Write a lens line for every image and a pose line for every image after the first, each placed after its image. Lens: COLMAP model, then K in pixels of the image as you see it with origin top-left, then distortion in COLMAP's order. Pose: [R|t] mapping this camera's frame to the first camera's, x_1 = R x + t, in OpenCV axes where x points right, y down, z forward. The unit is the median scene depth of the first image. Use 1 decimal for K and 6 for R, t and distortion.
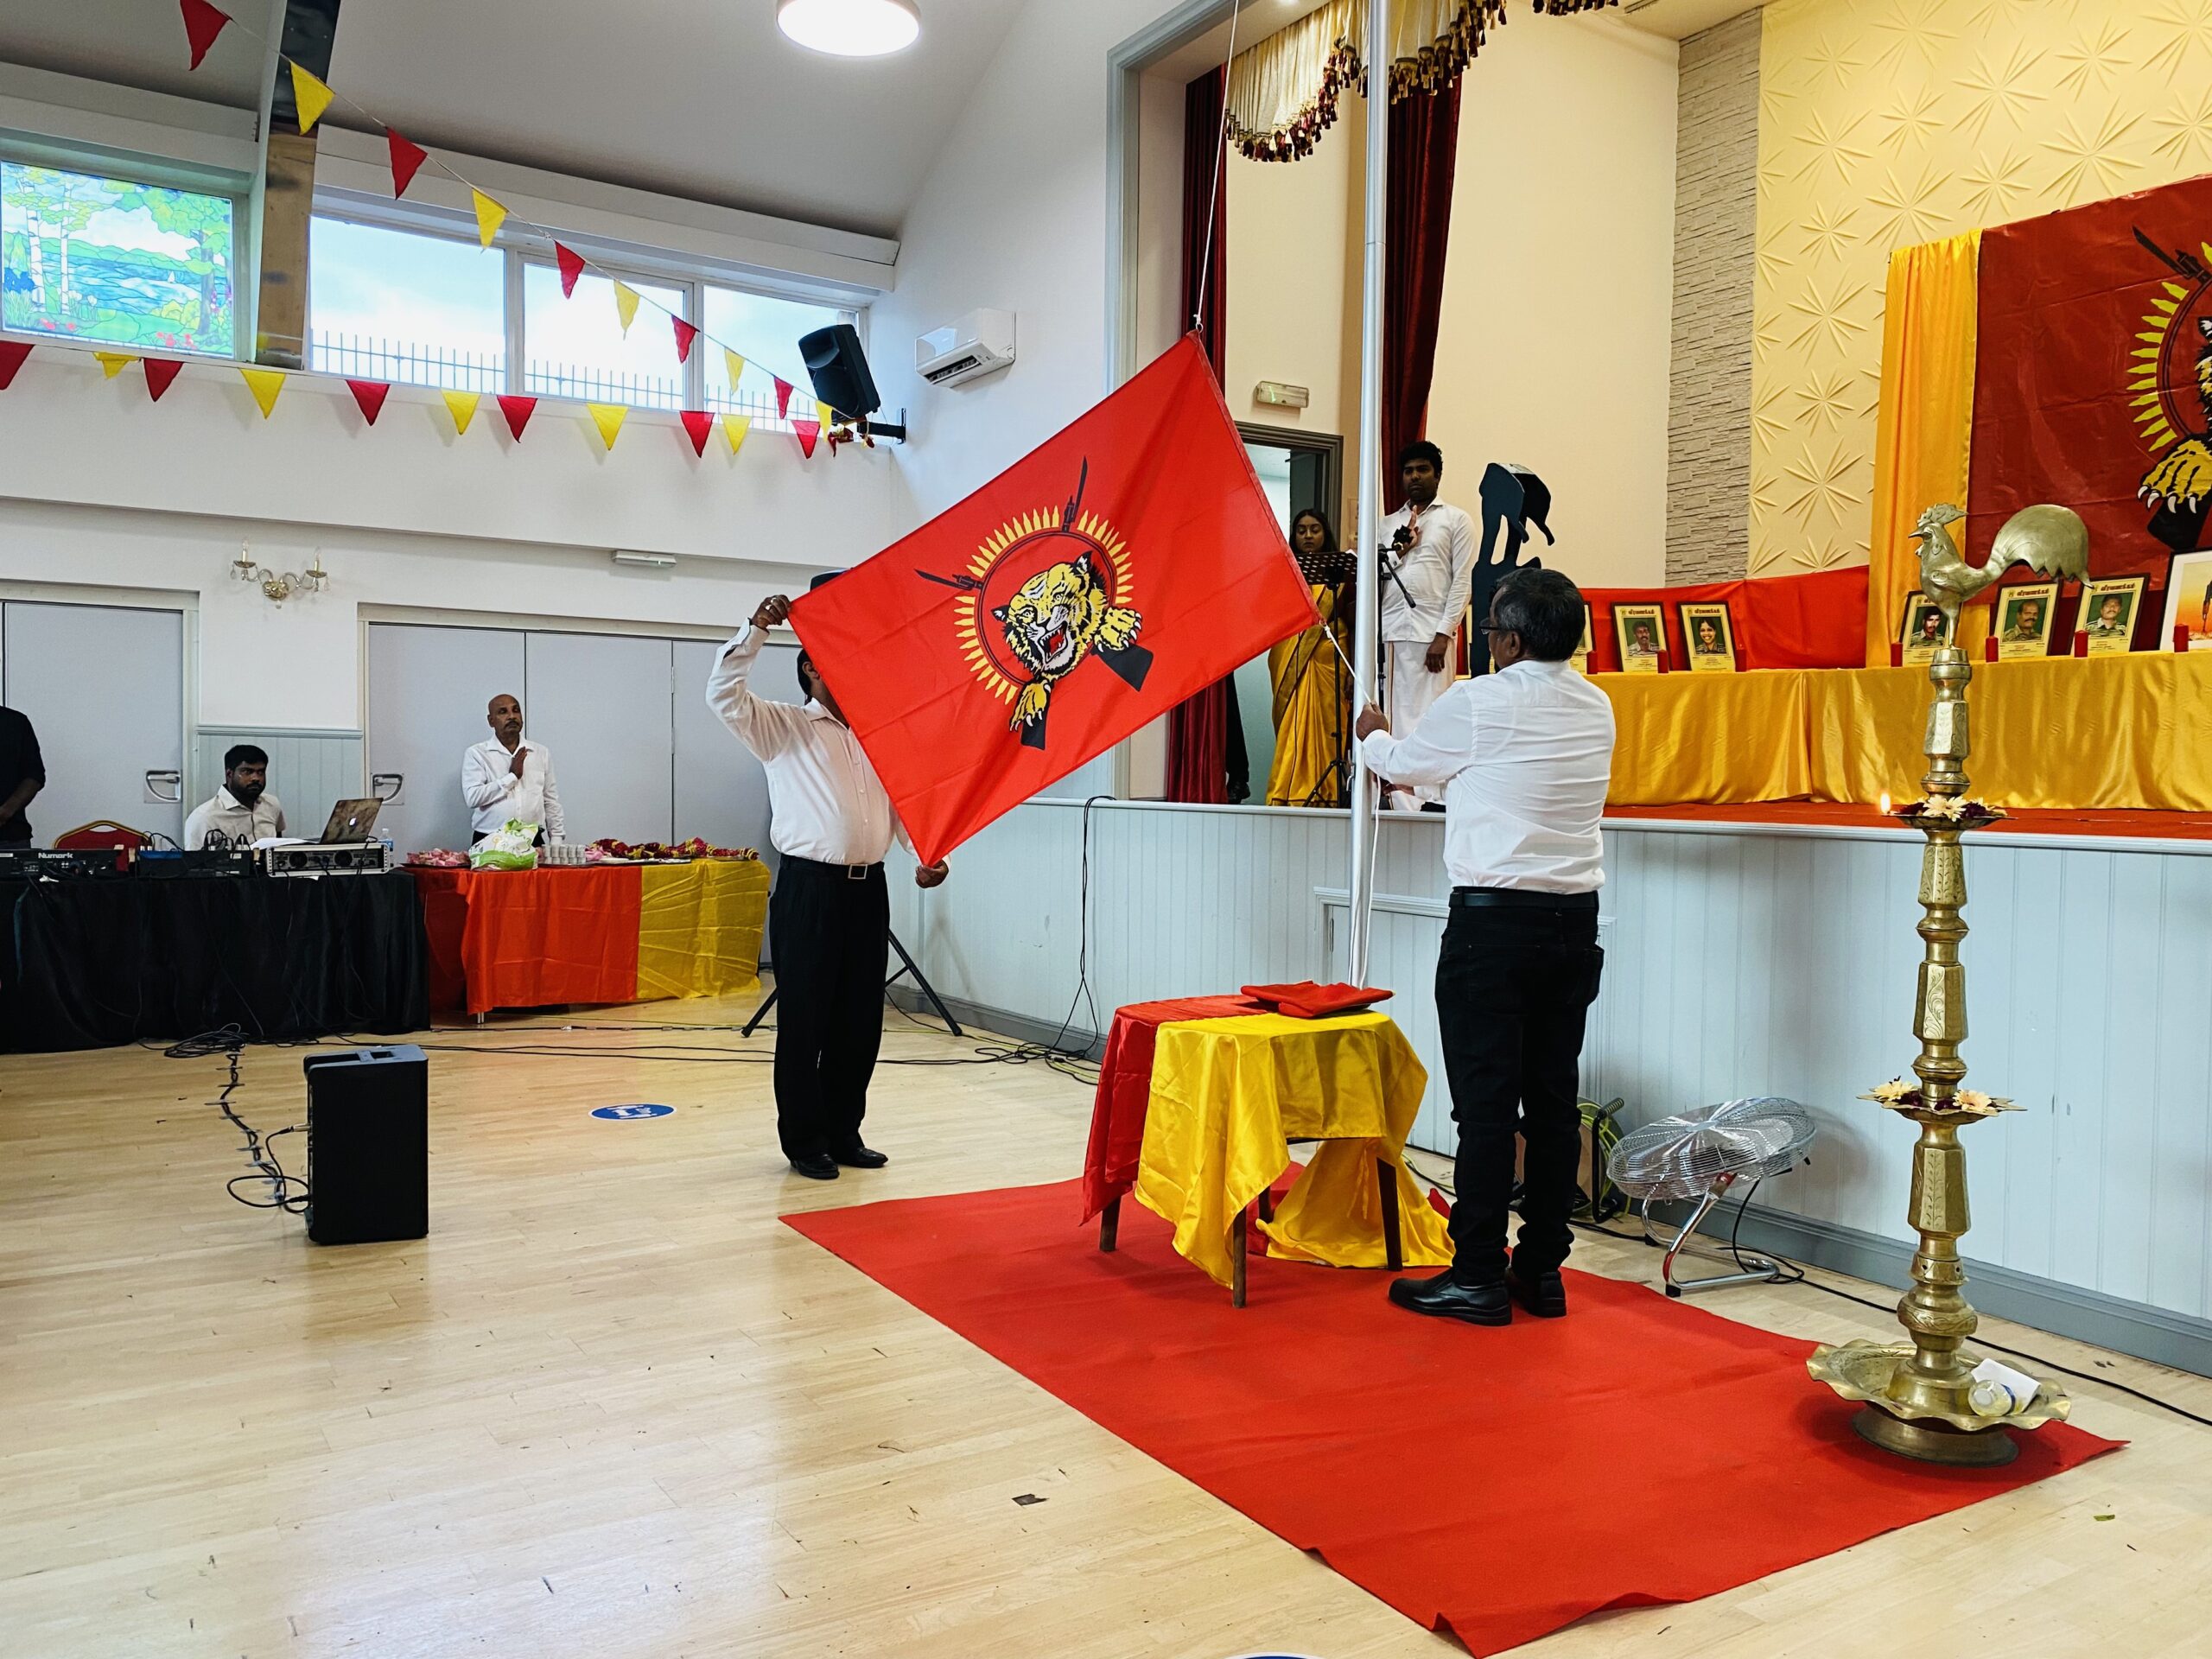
lens RADIAL K [[1707.4, 0, 1082.0], [0, 1707.4, 827.0], [0, 0, 1]] dist [0.011884, 0.001871]
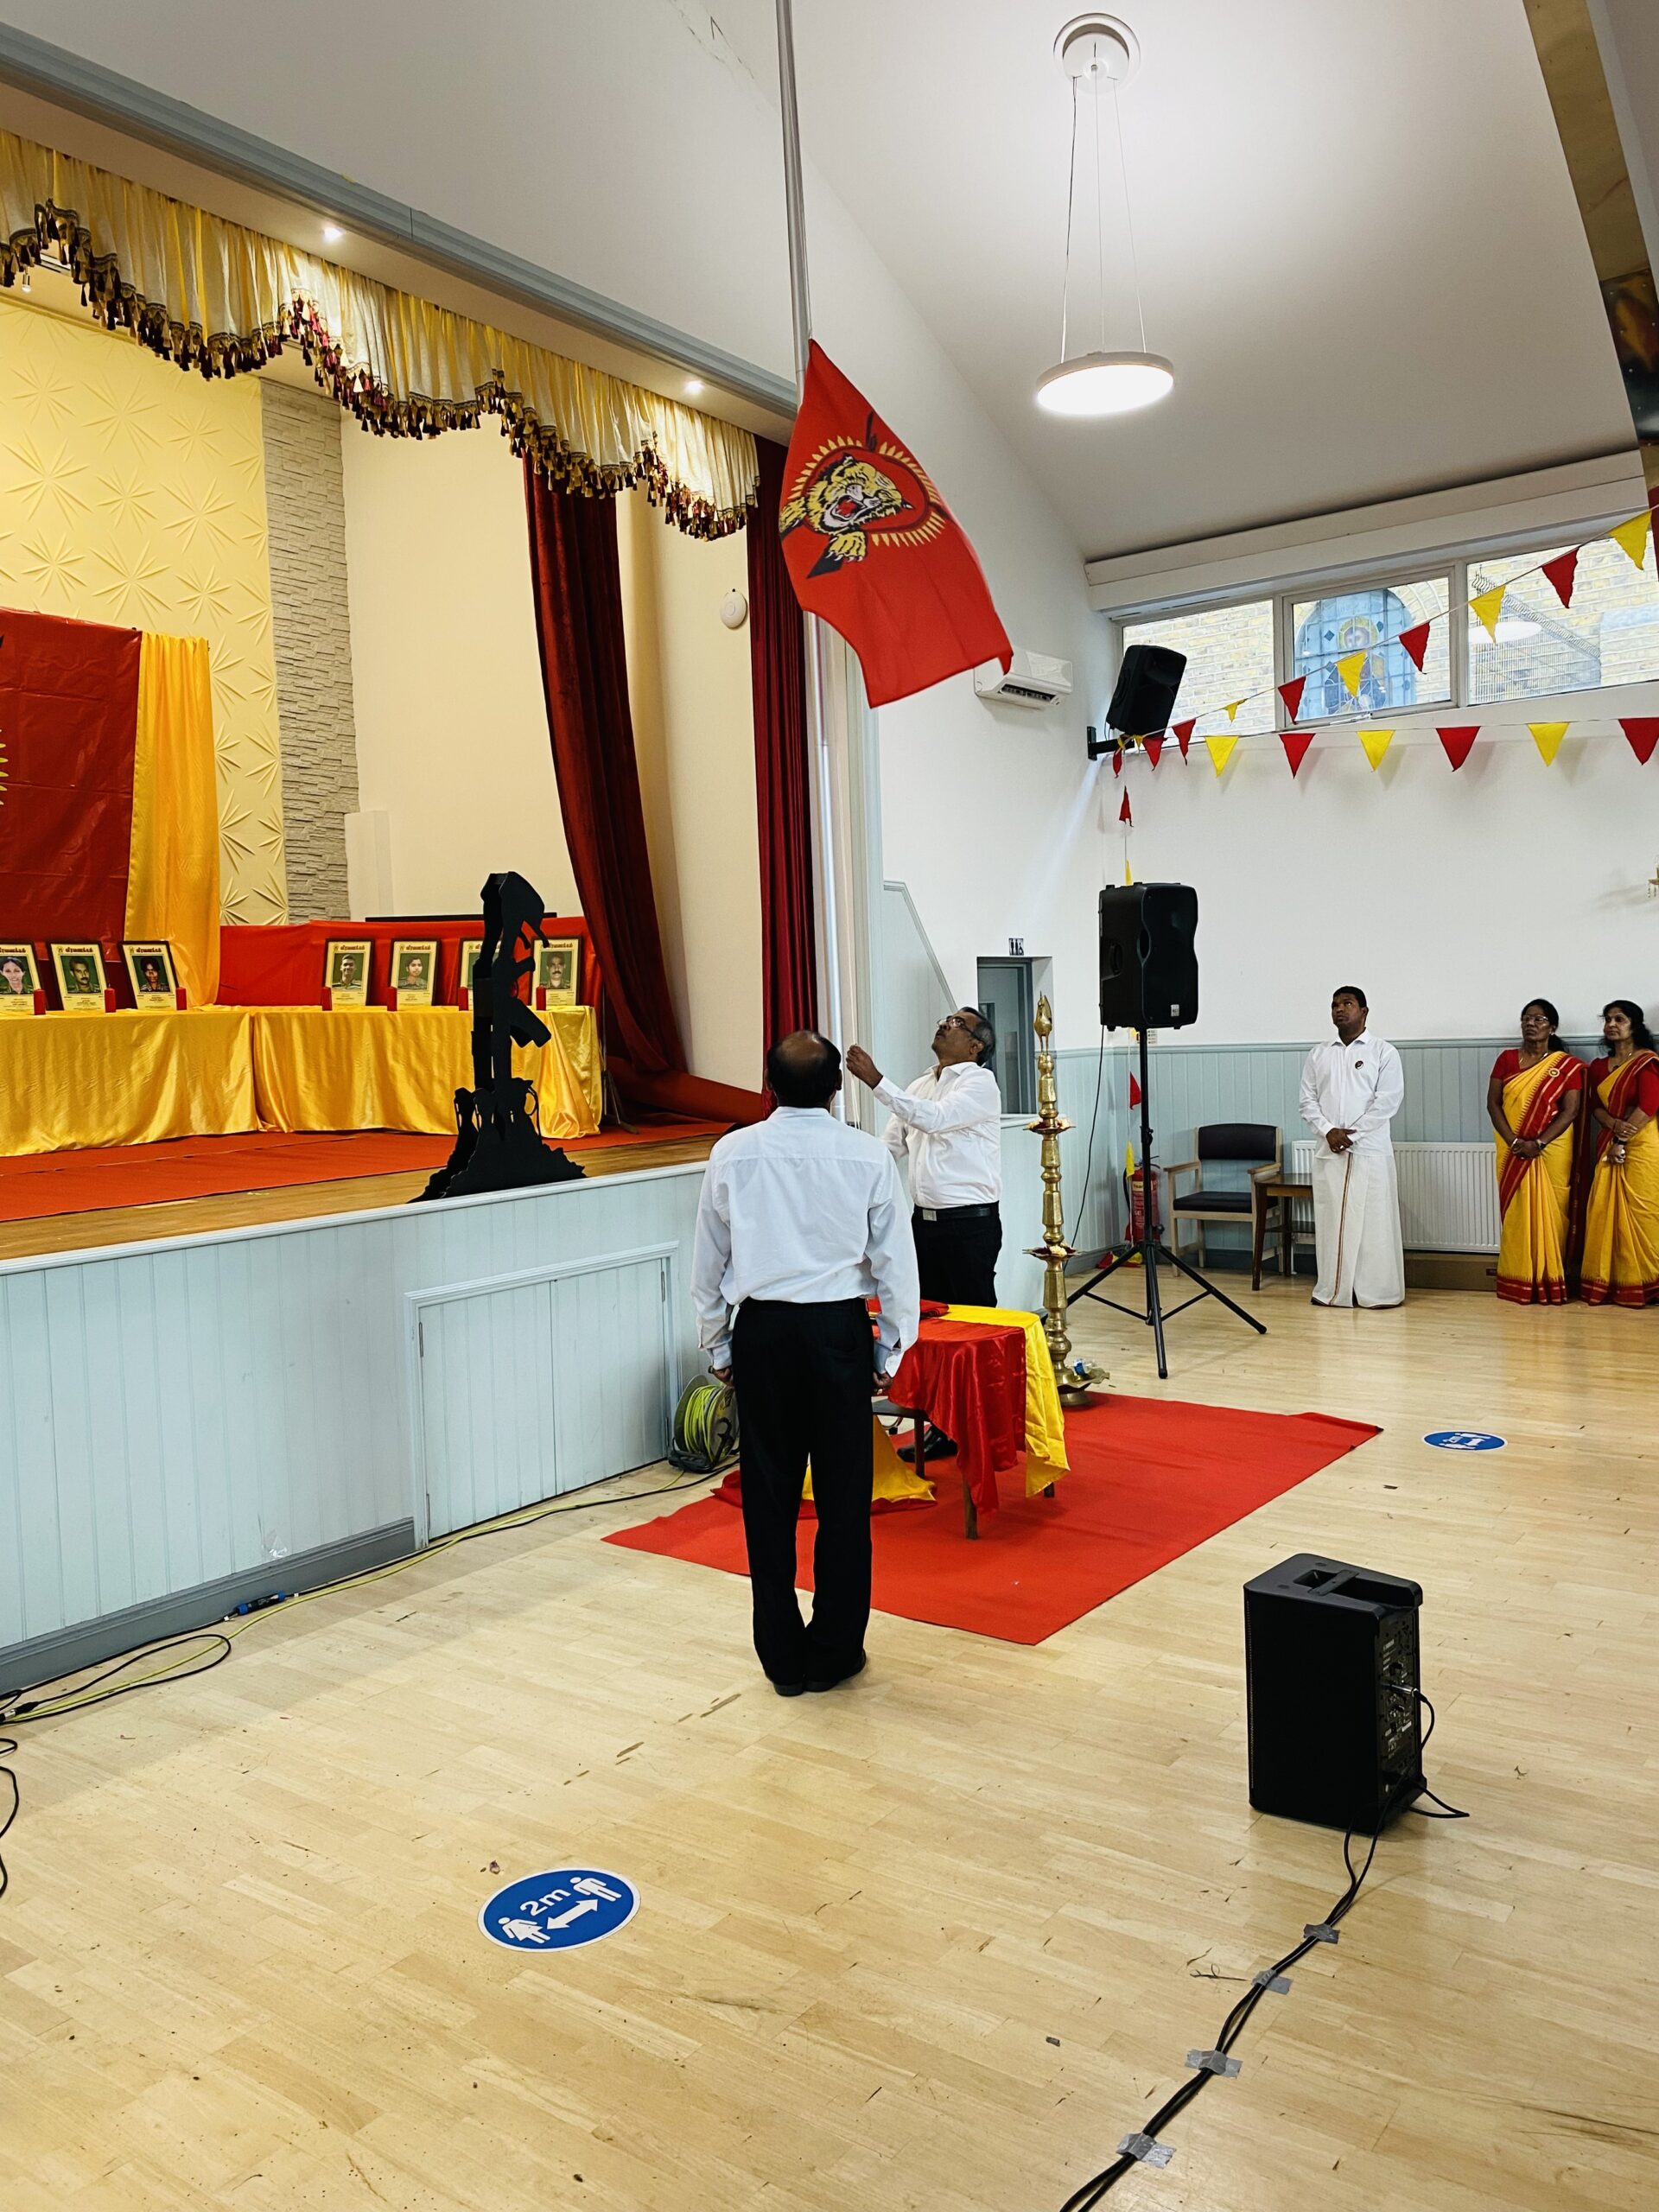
lens RADIAL K [[1707.4, 0, 829.5], [0, 1707.4, 1106.0], [0, 0, 1]] dist [0.011884, 0.001871]
pose [[-0.369022, -0.047038, 0.928230, -0.530757], [0.064943, 0.994972, 0.076238, -0.080755], [-0.927149, 0.088416, -0.364112, 0.748843]]
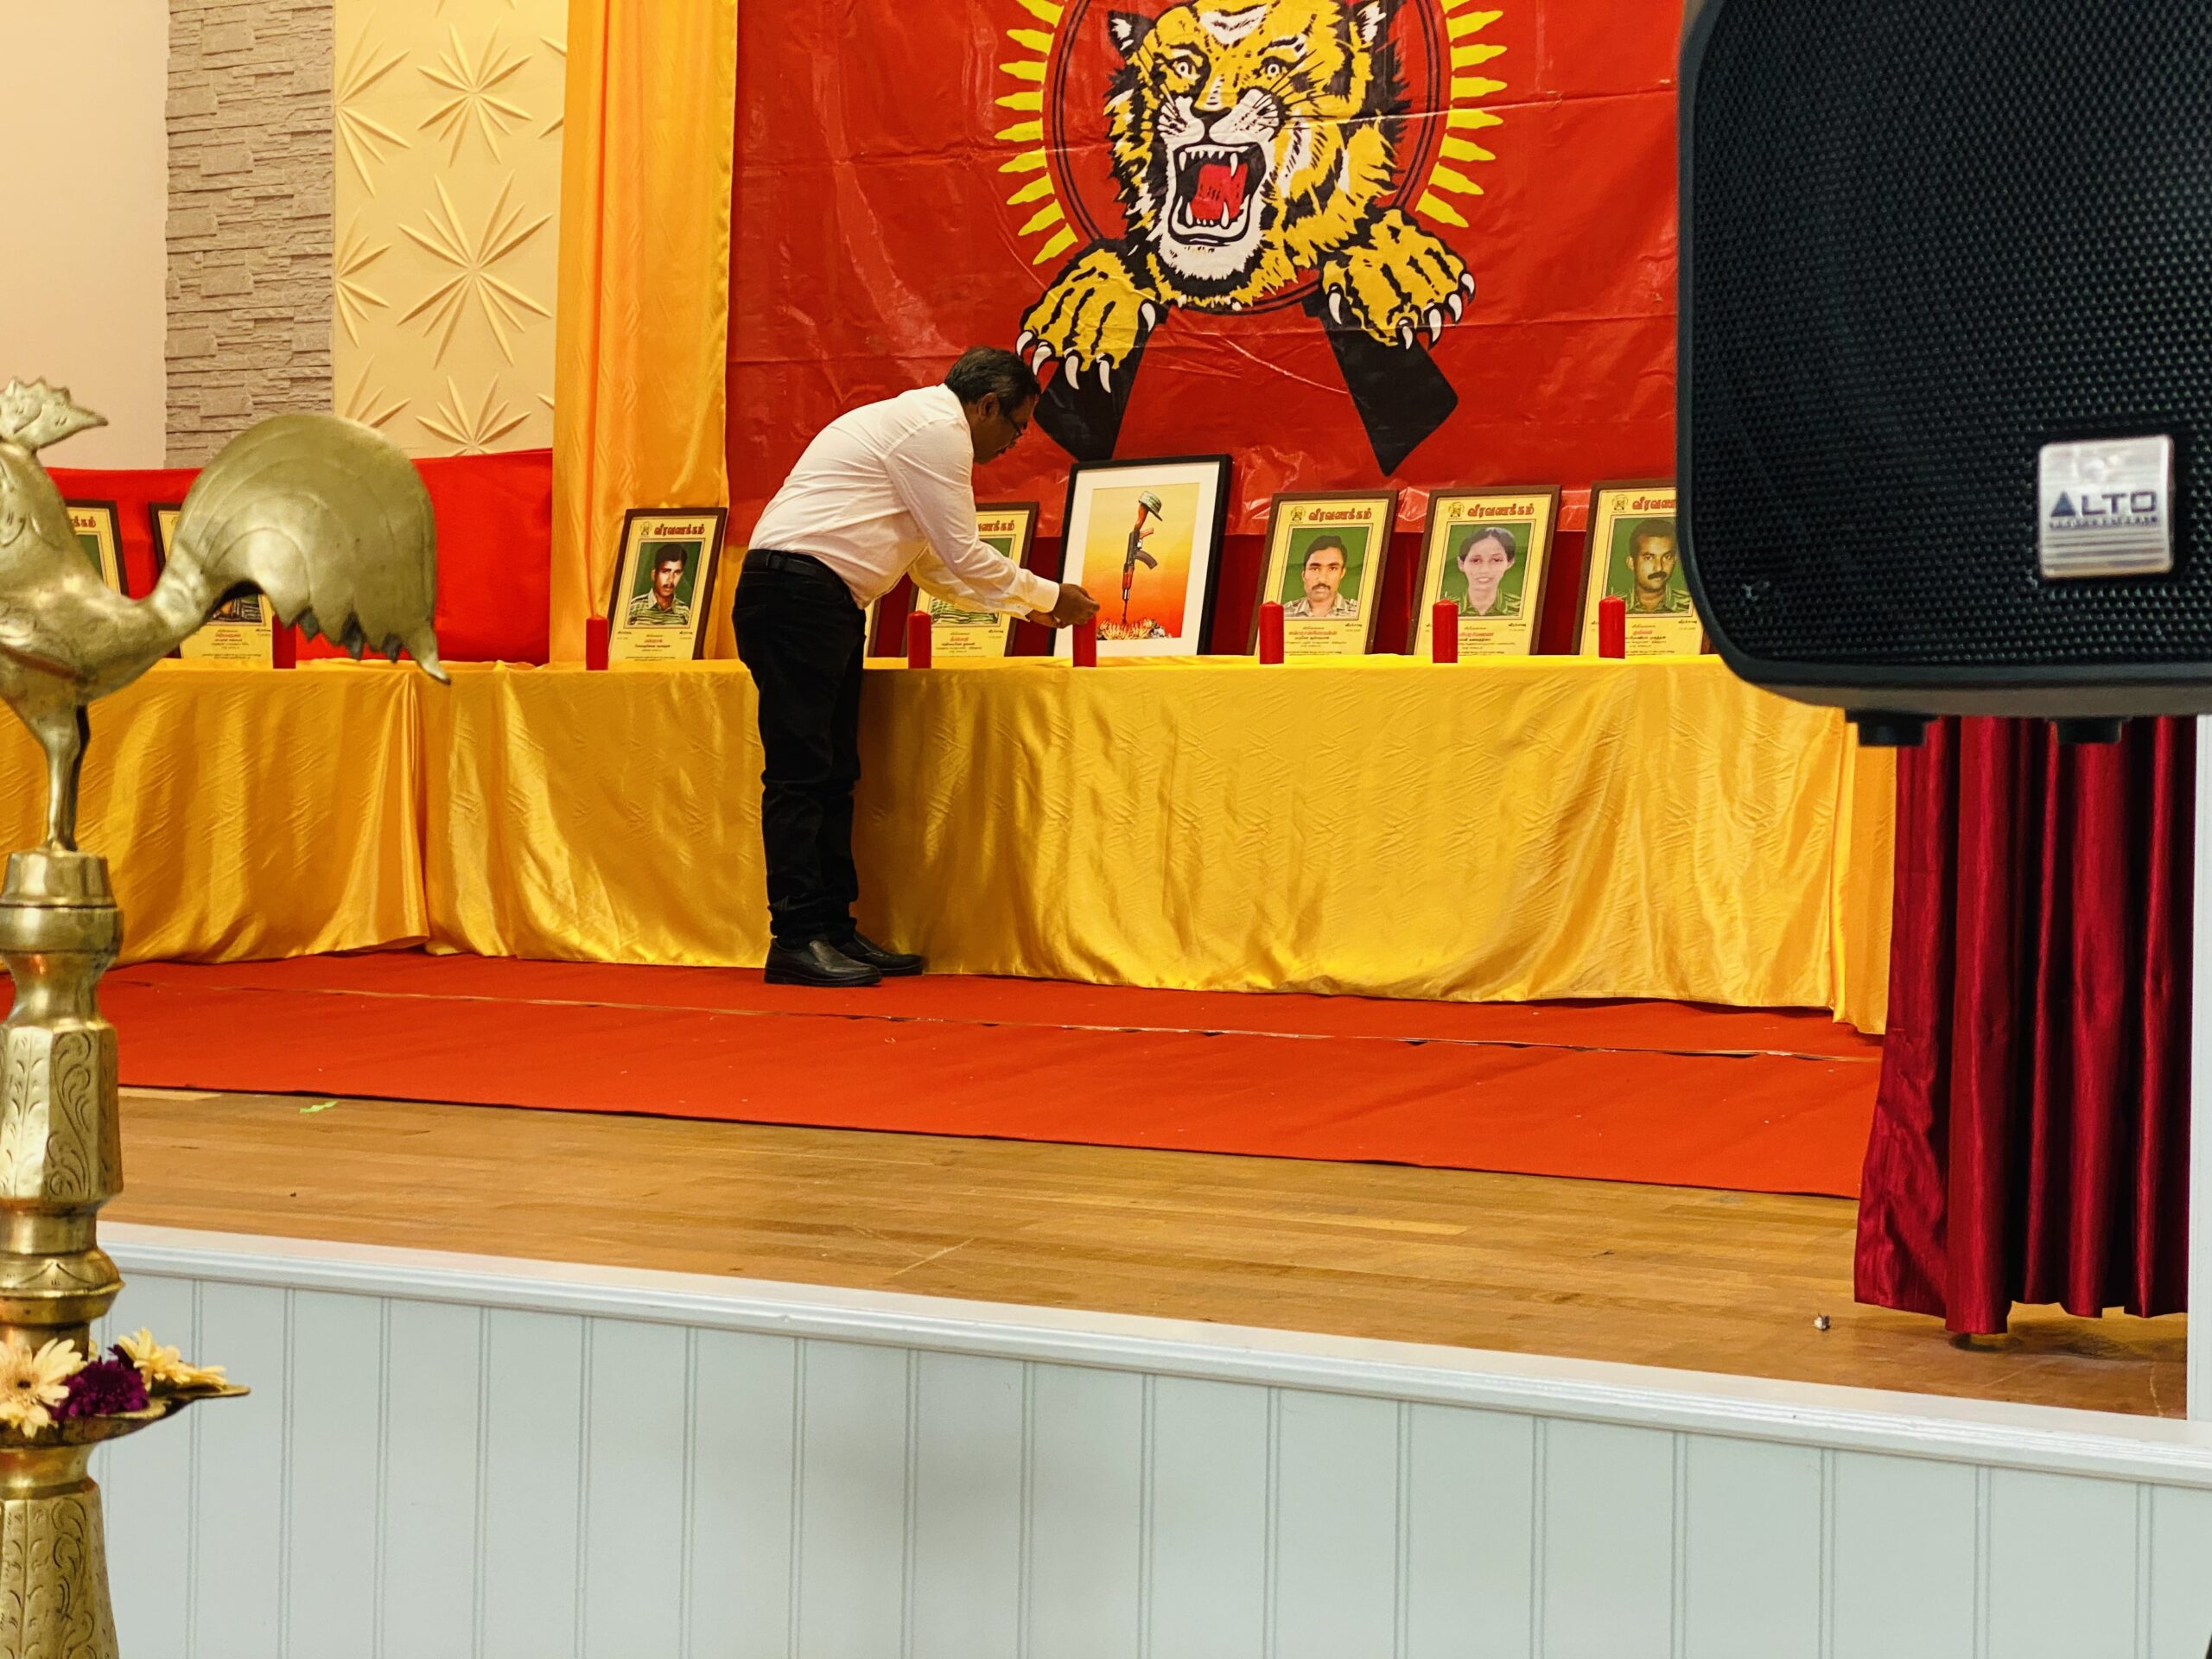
lens RADIAL K [[3330.8, 0, 1108.2], [0, 3330.8, 818.9], [0, 0, 1]] dist [0.126053, -0.135005]
pose [[0.858682, 0.000912, 0.512508, 0.124350], [0.009945, 0.999781, -0.018440, -0.033604], [-0.512413, 0.020931, 0.858484, 0.131790]]
